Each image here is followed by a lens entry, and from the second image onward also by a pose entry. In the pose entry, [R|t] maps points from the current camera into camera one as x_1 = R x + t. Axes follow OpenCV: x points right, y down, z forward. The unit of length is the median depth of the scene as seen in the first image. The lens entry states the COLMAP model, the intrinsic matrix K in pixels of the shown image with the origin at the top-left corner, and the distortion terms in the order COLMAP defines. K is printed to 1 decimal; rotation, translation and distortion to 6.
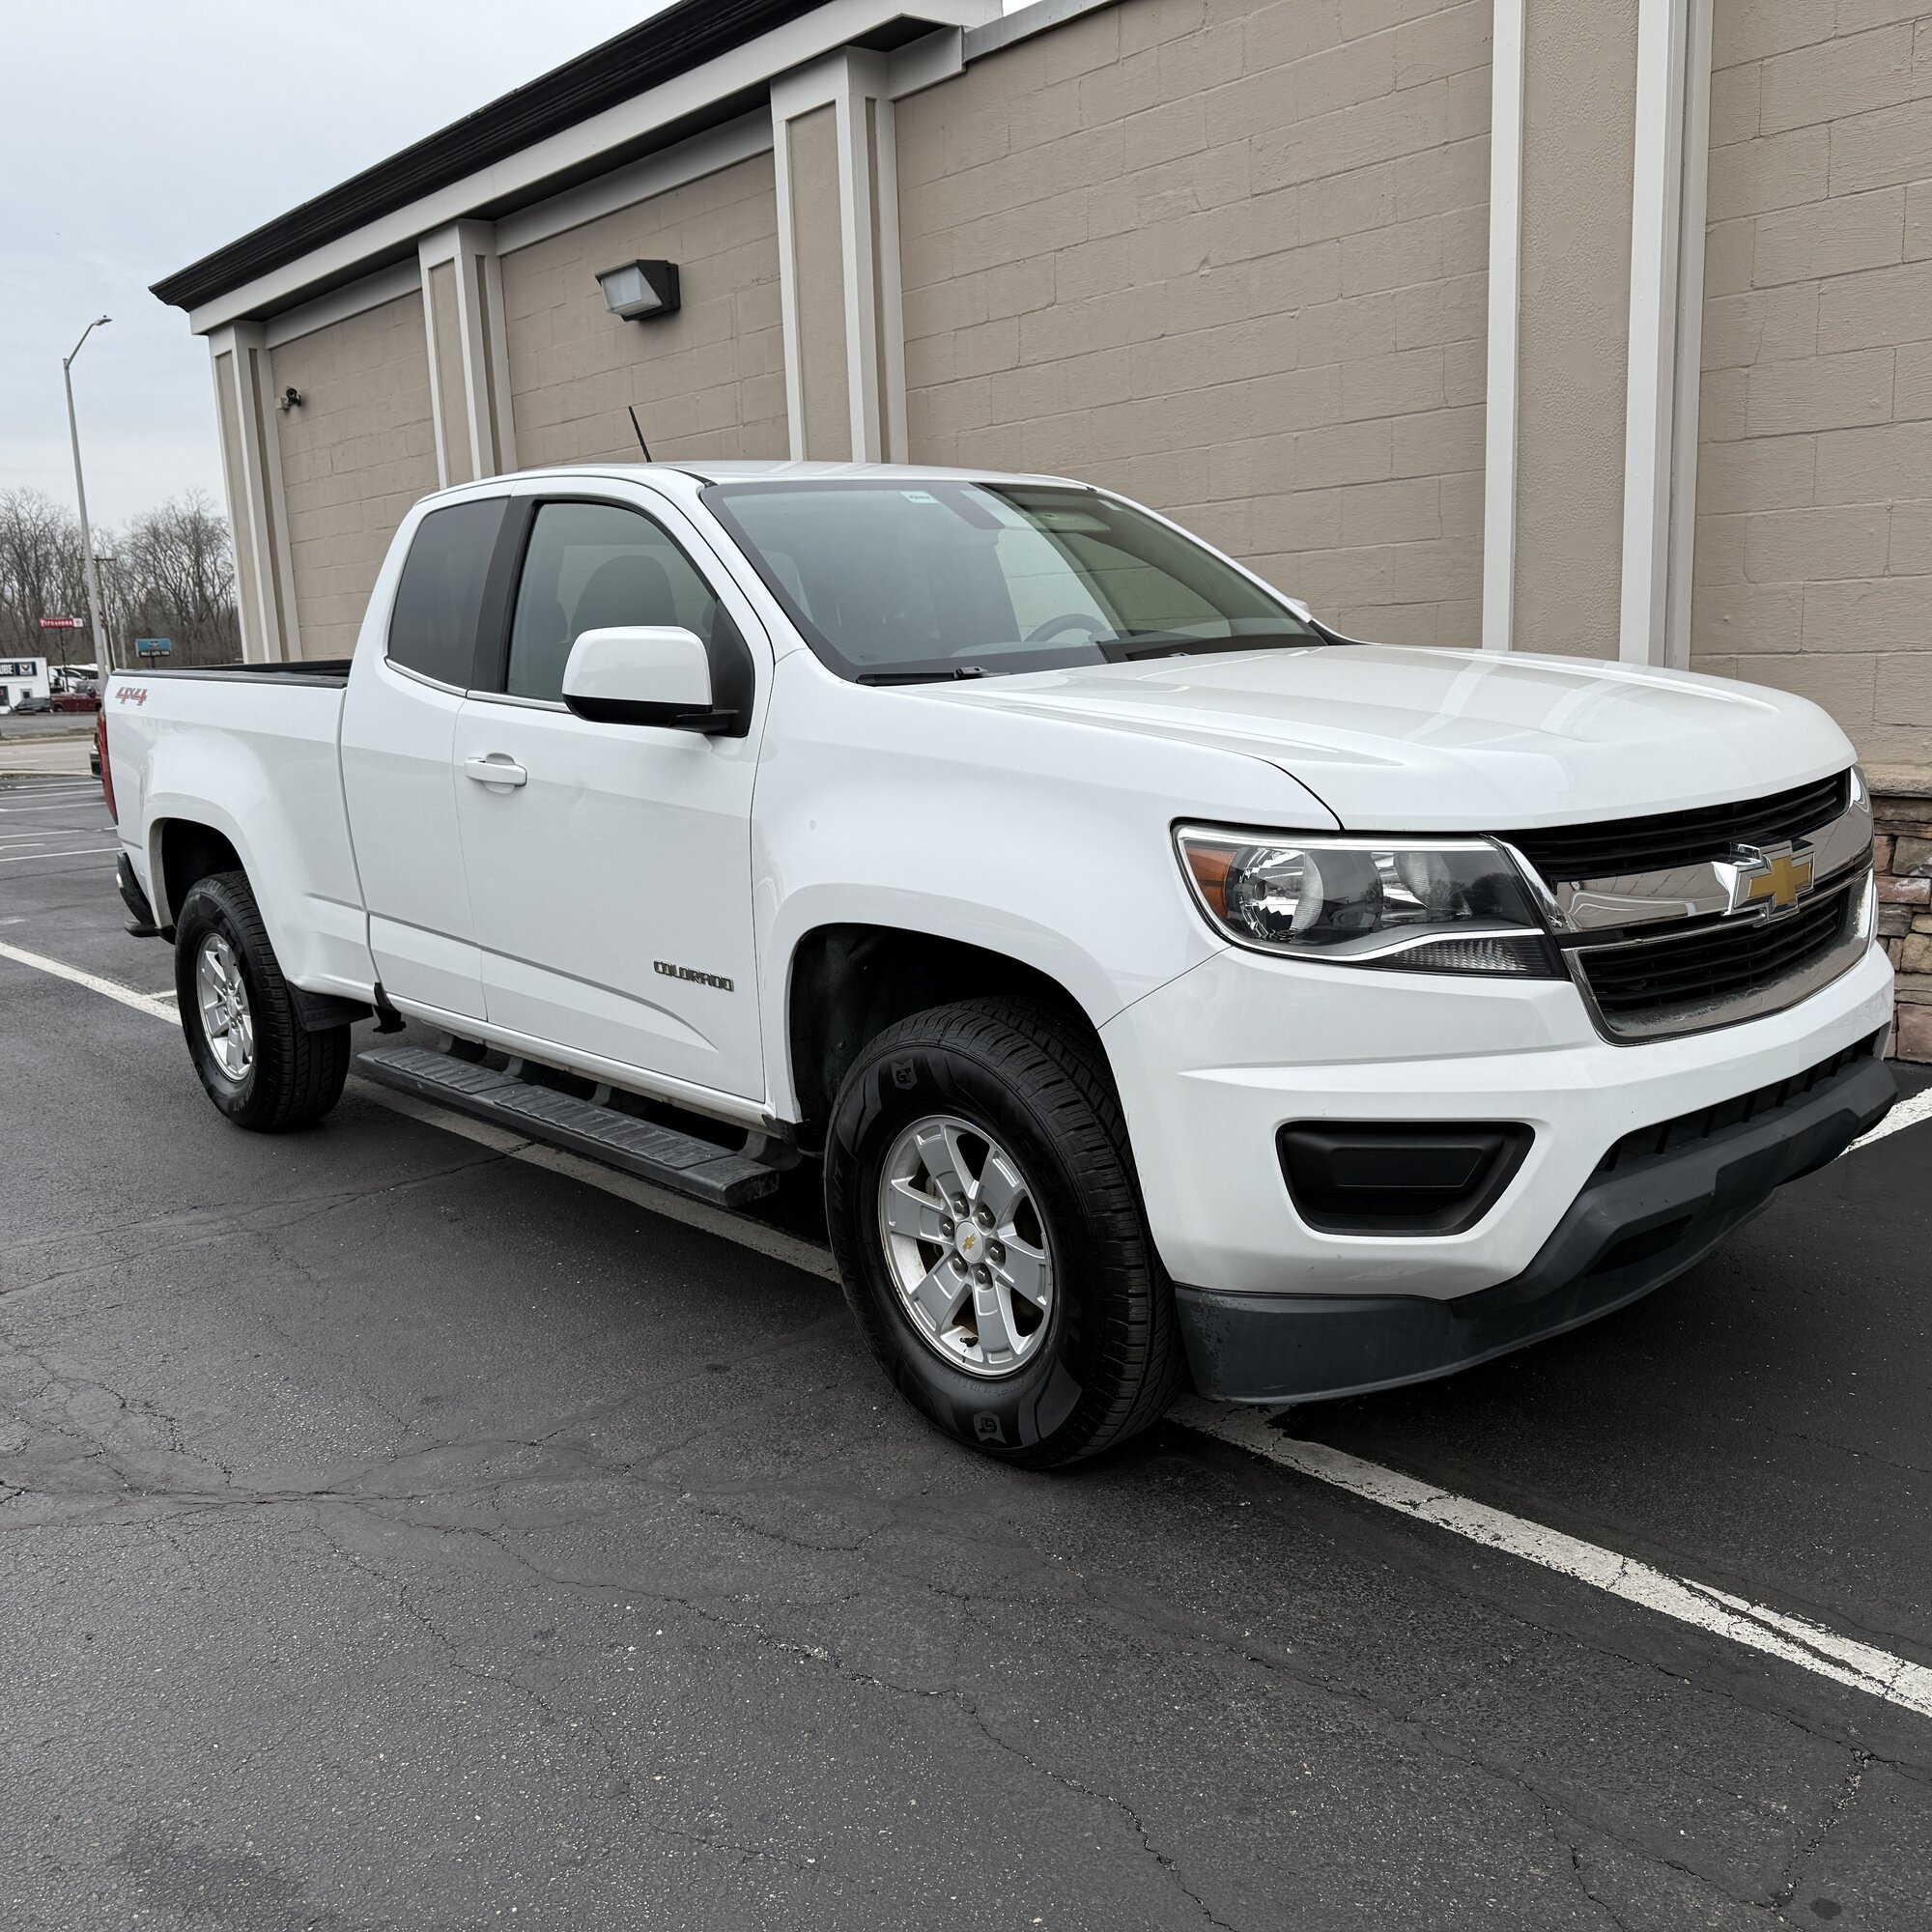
lens RADIAL K [[1798.5, 0, 966.0], [0, 1798.5, 966.0], [0, 0, 1]] dist [0.160168, -0.322424]
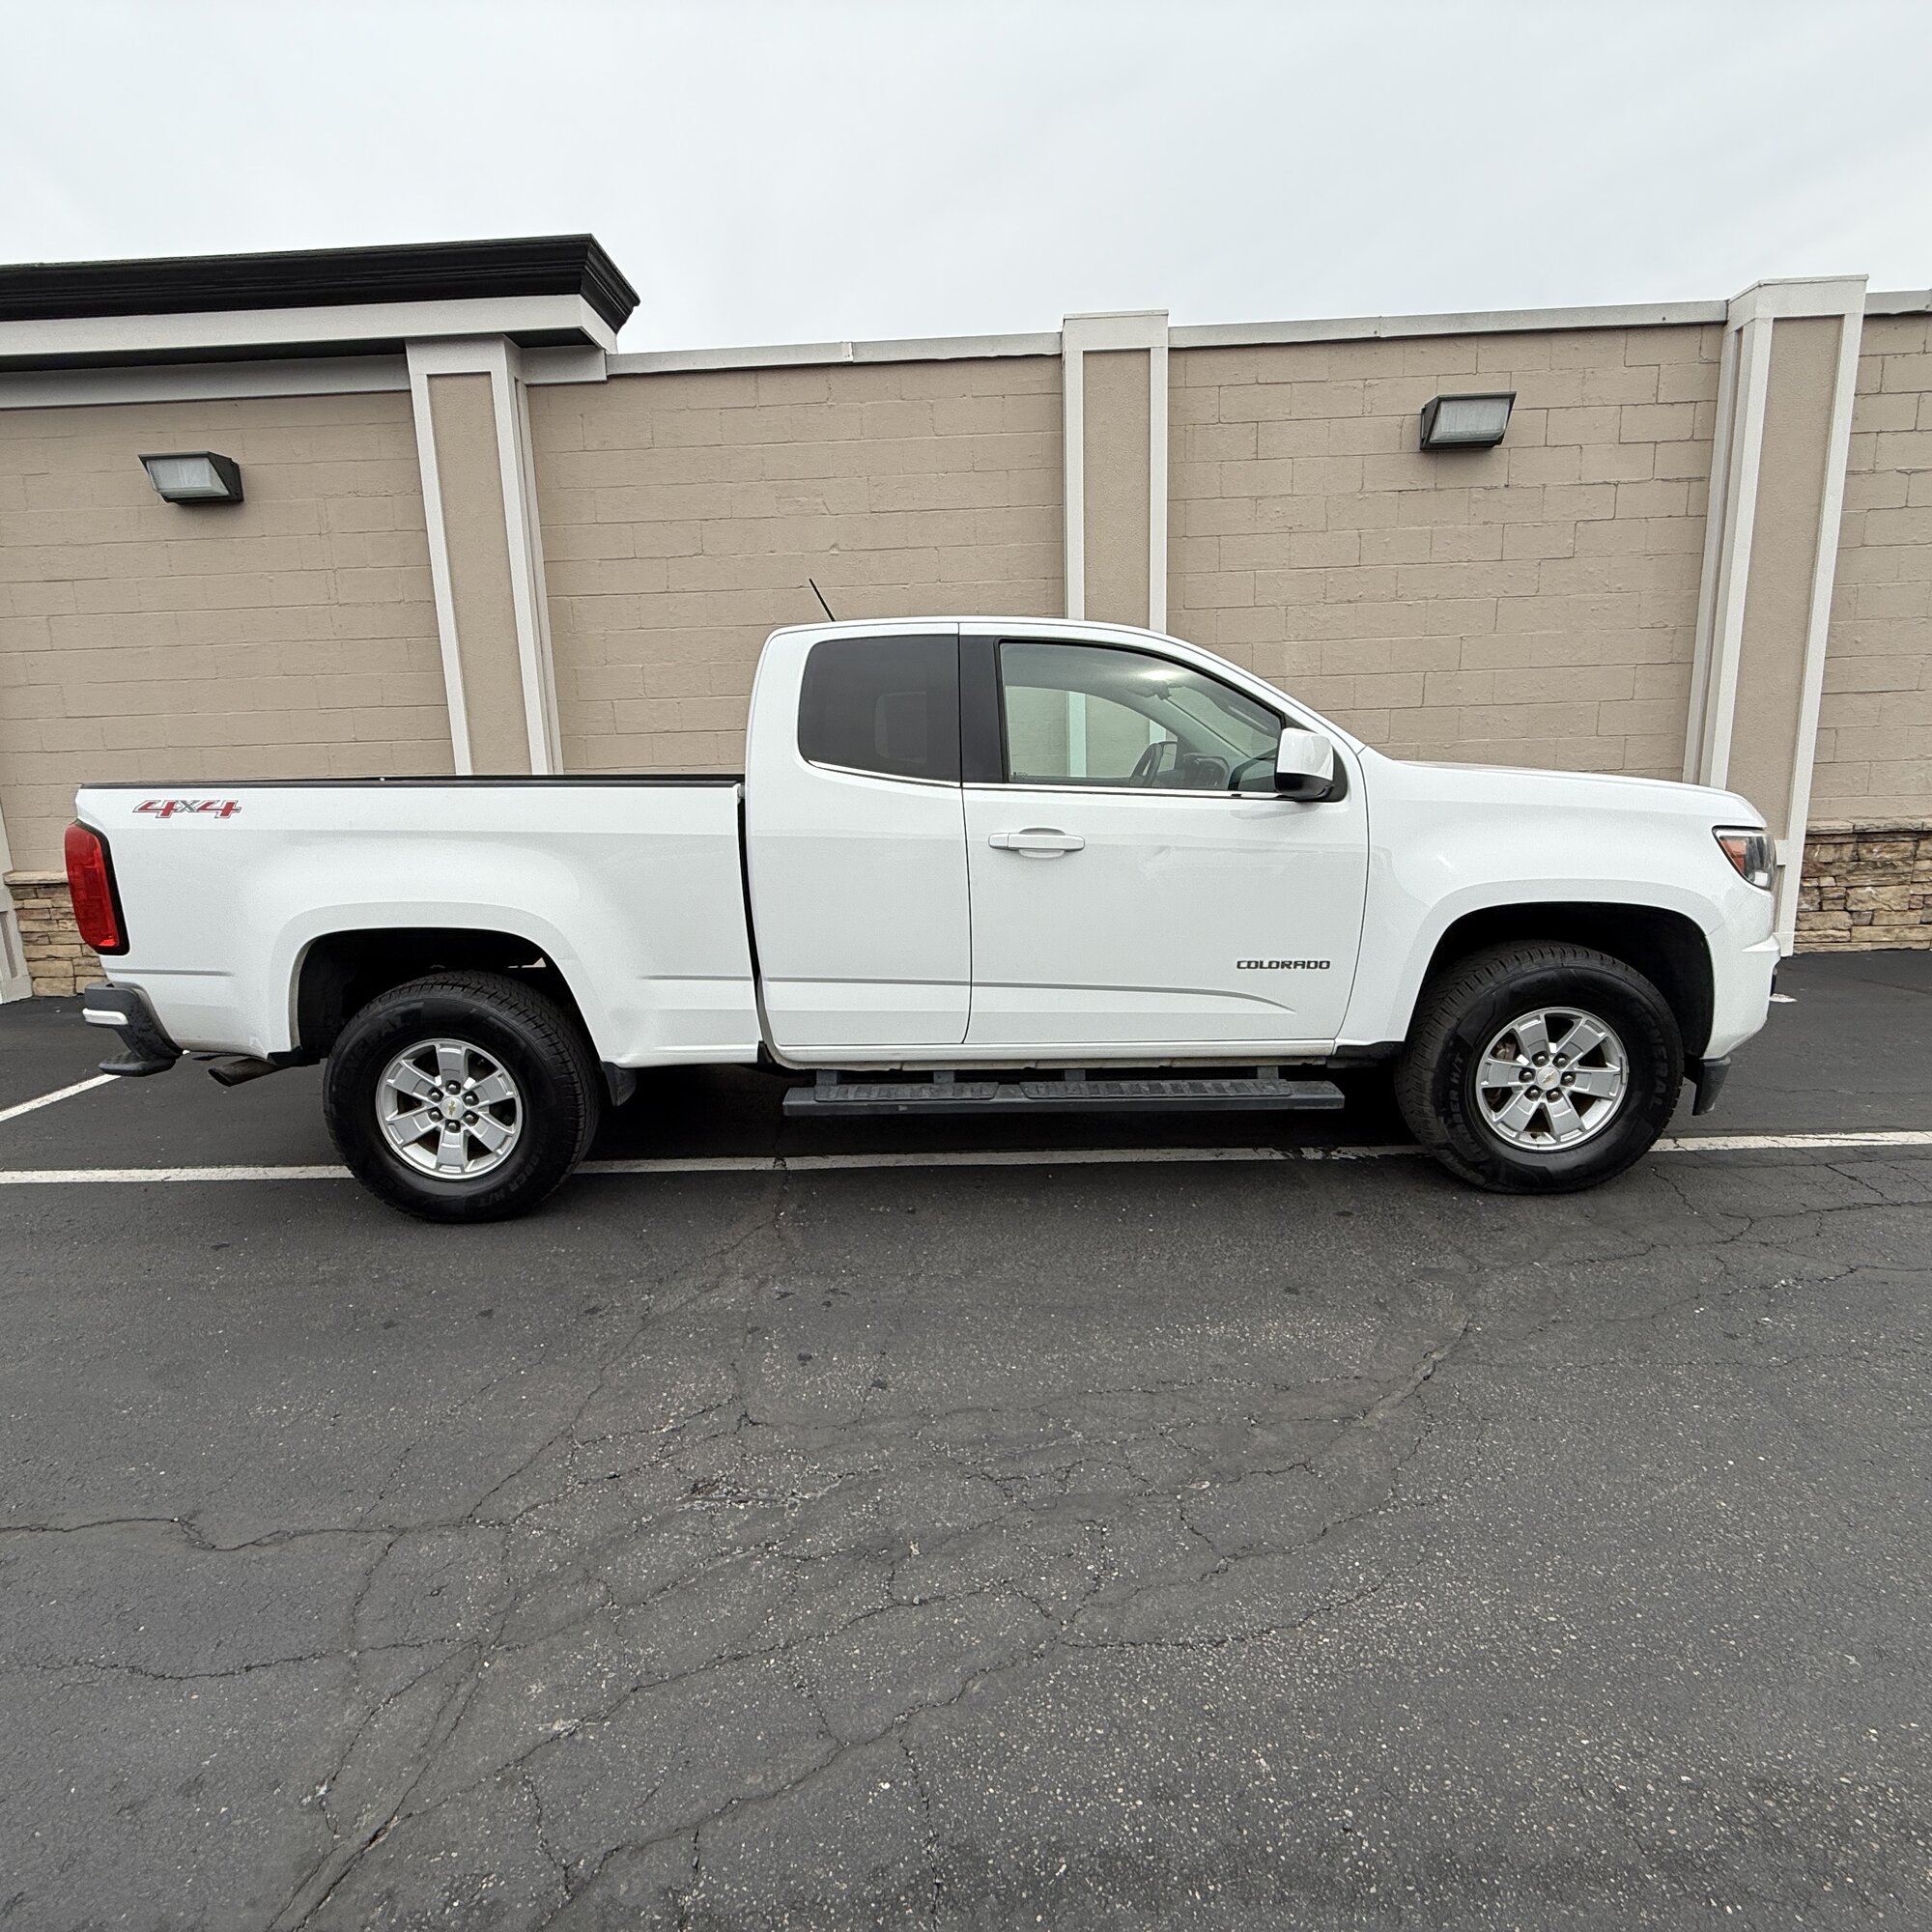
lens RADIAL K [[1020.3, 0, 966.0], [0, 1020.3, 966.0], [0, 0, 1]] dist [0.001923, -0.000970]
pose [[0.675376, -0.116943, 0.728142, -0.427561], [0.134253, 0.990345, 0.034530, -0.026389], [-0.725151, 0.074434, 0.684555, 0.278292]]
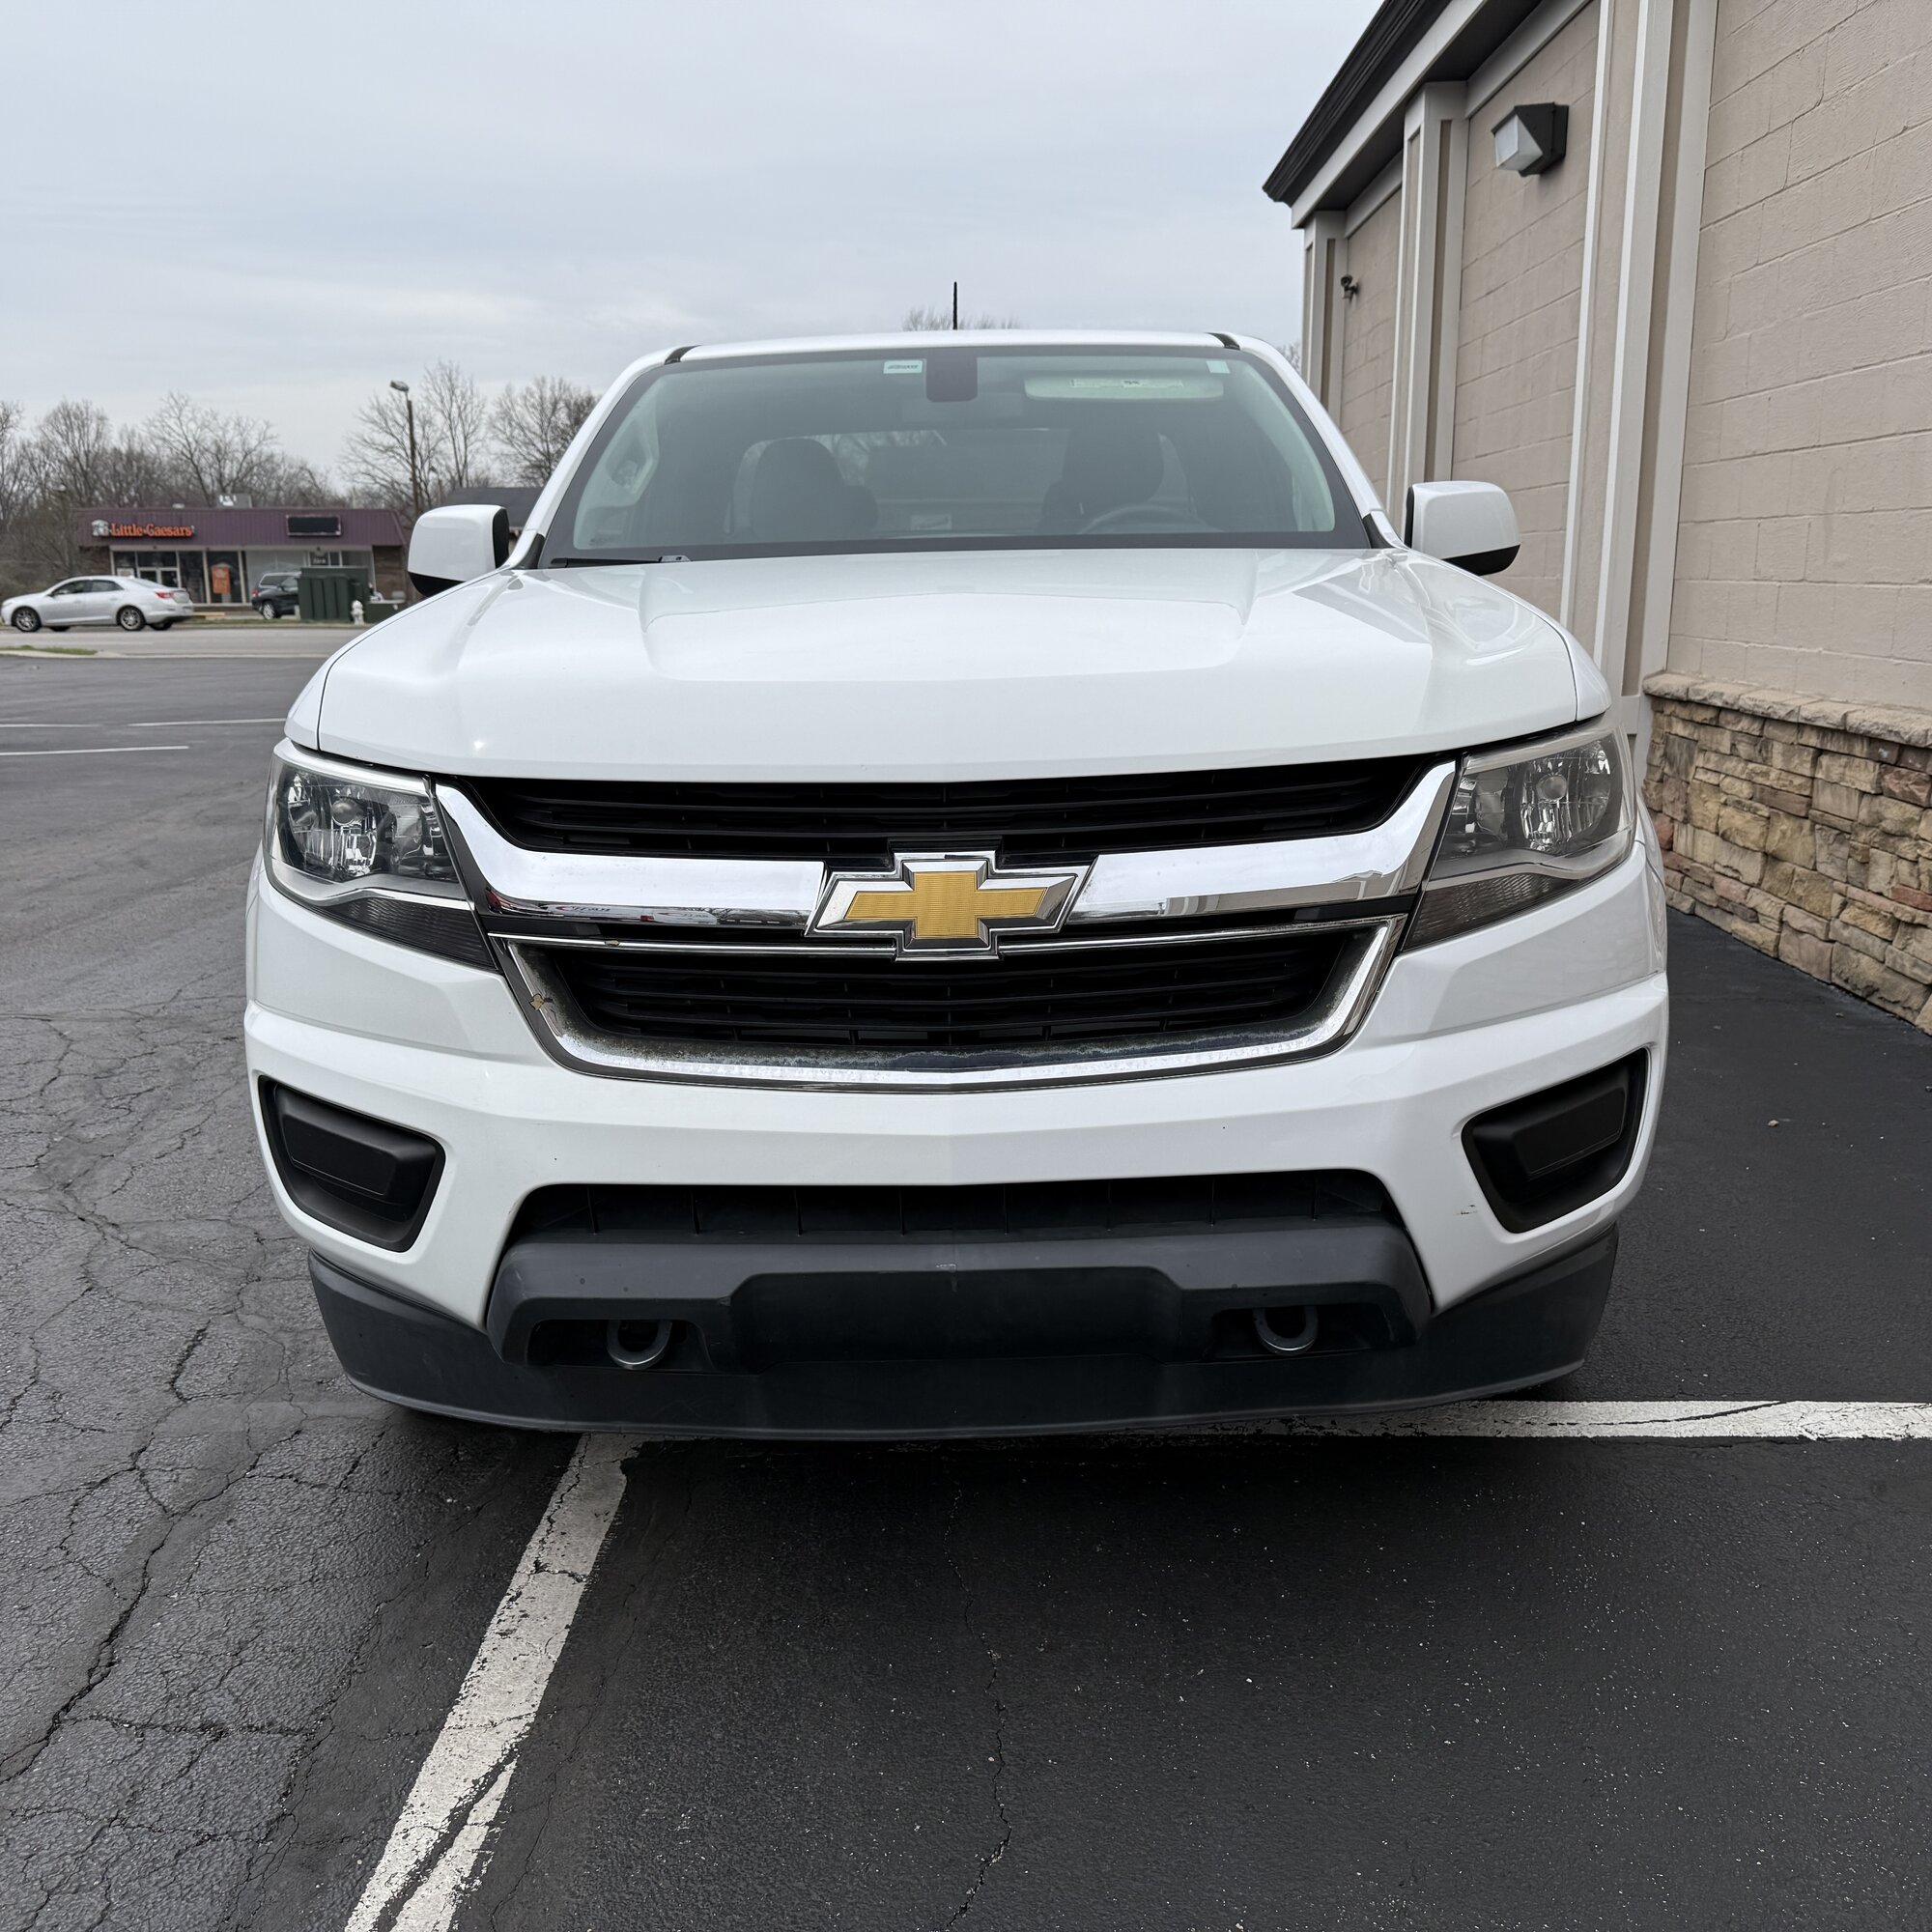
lens RADIAL K [[1798.5, 0, 966.0], [0, 1798.5, 966.0], [0, 0, 1]] dist [0.160168, -0.322424]
pose [[0.743512, 0.175436, -0.645301, 0.320632], [-0.139347, 0.984437, 0.107081, -0.034942], [0.654044, 0.010305, 0.756387, 0.176449]]
